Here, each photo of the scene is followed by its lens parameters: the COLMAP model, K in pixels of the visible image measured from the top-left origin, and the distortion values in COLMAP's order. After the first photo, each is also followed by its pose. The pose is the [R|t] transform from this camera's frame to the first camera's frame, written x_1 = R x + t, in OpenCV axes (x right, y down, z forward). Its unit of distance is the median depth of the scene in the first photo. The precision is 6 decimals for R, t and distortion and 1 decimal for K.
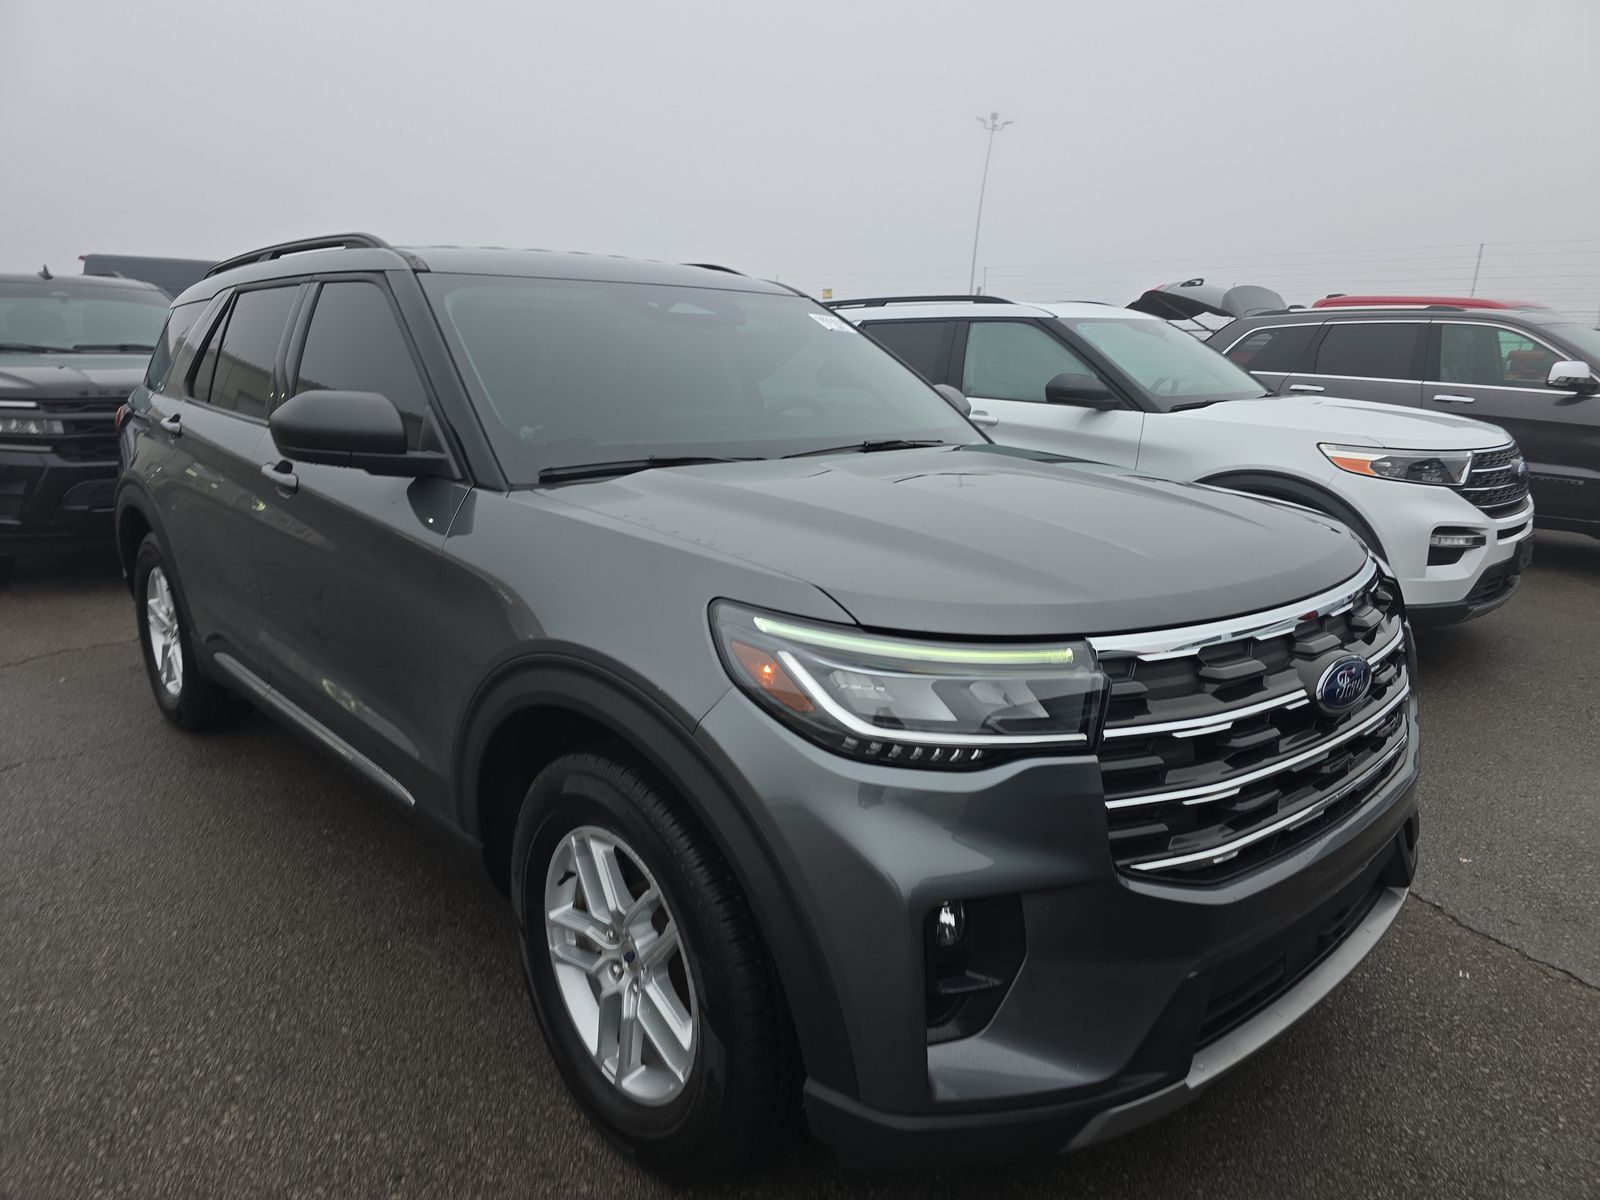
lens RADIAL K [[1068.8, 0, 794.8], [0, 1068.8, 560.6], [0, 0, 1]] dist [0.095519, -0.096647]
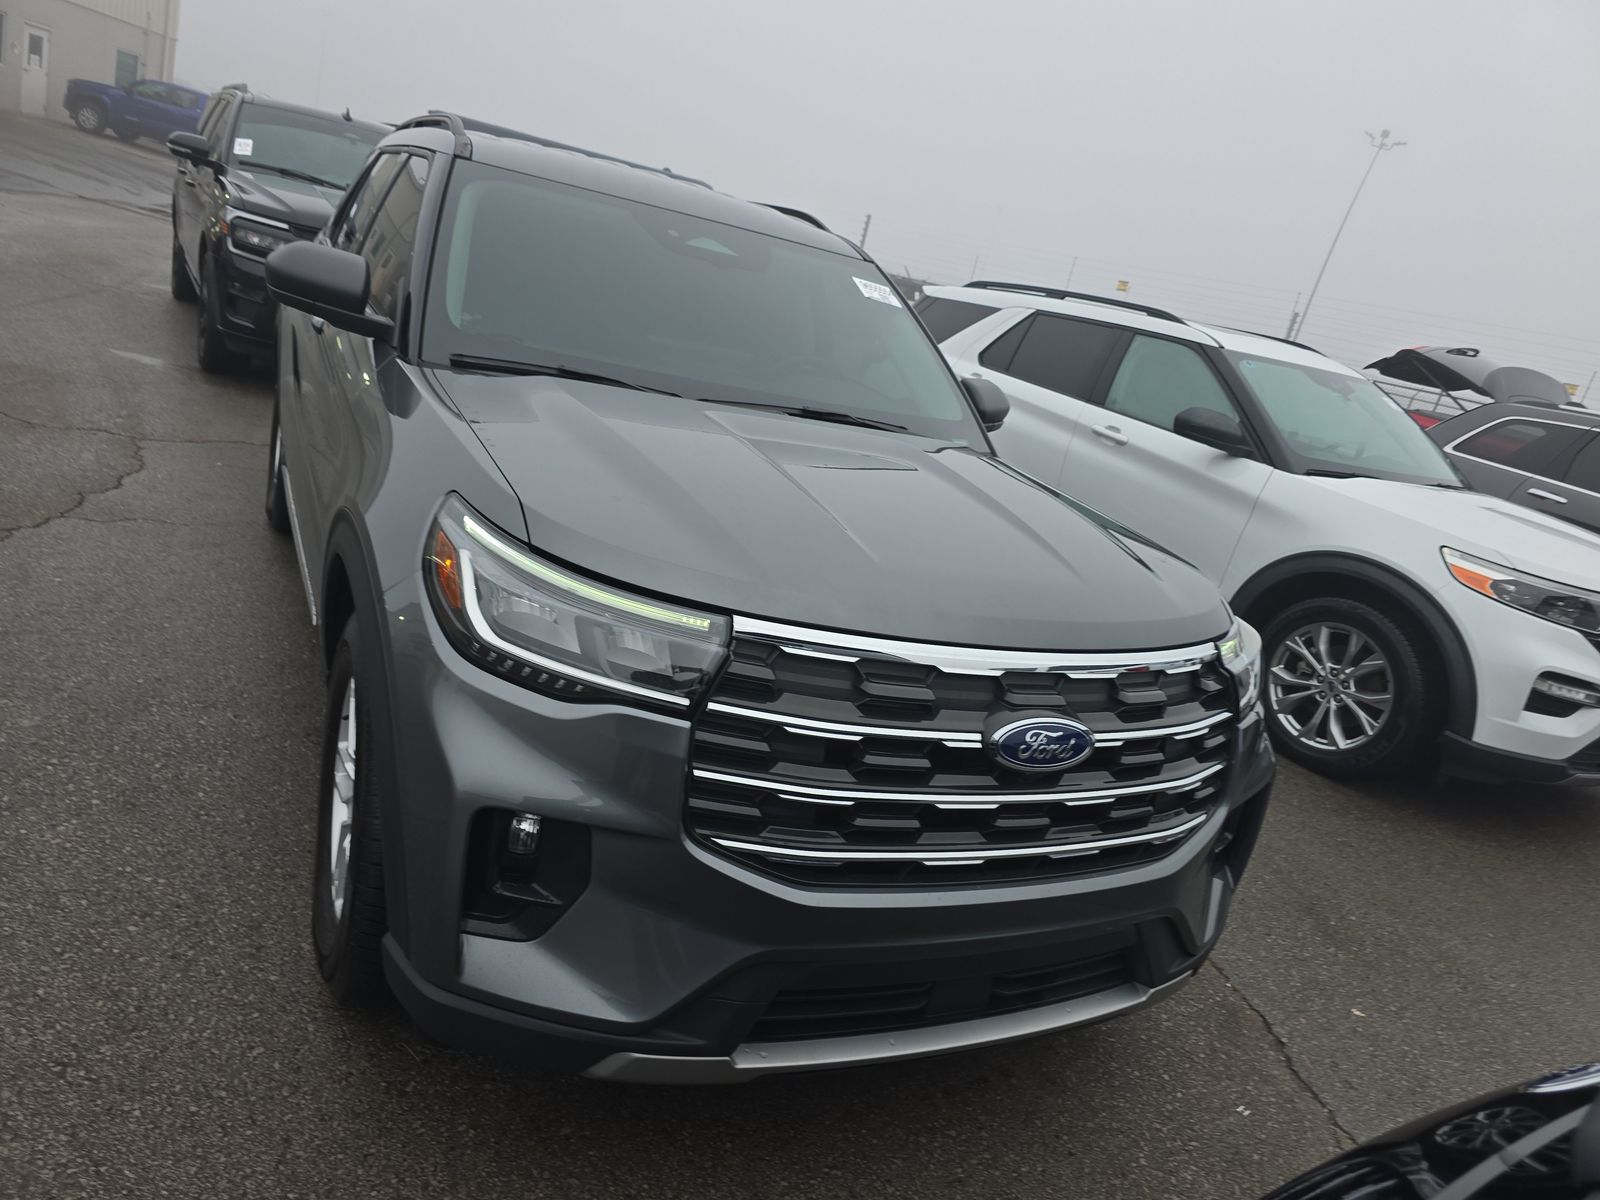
lens RADIAL K [[1077.7, 0, 800.9], [0, 1077.7, 559.0], [0, 0, 1]] dist [0.095723, -0.106469]
pose [[0.943307, 0.259974, -0.206362, 0.183161], [-0.252867, 0.965603, 0.060576, -0.019877], [0.215012, -0.004959, 0.976599, 0.004327]]
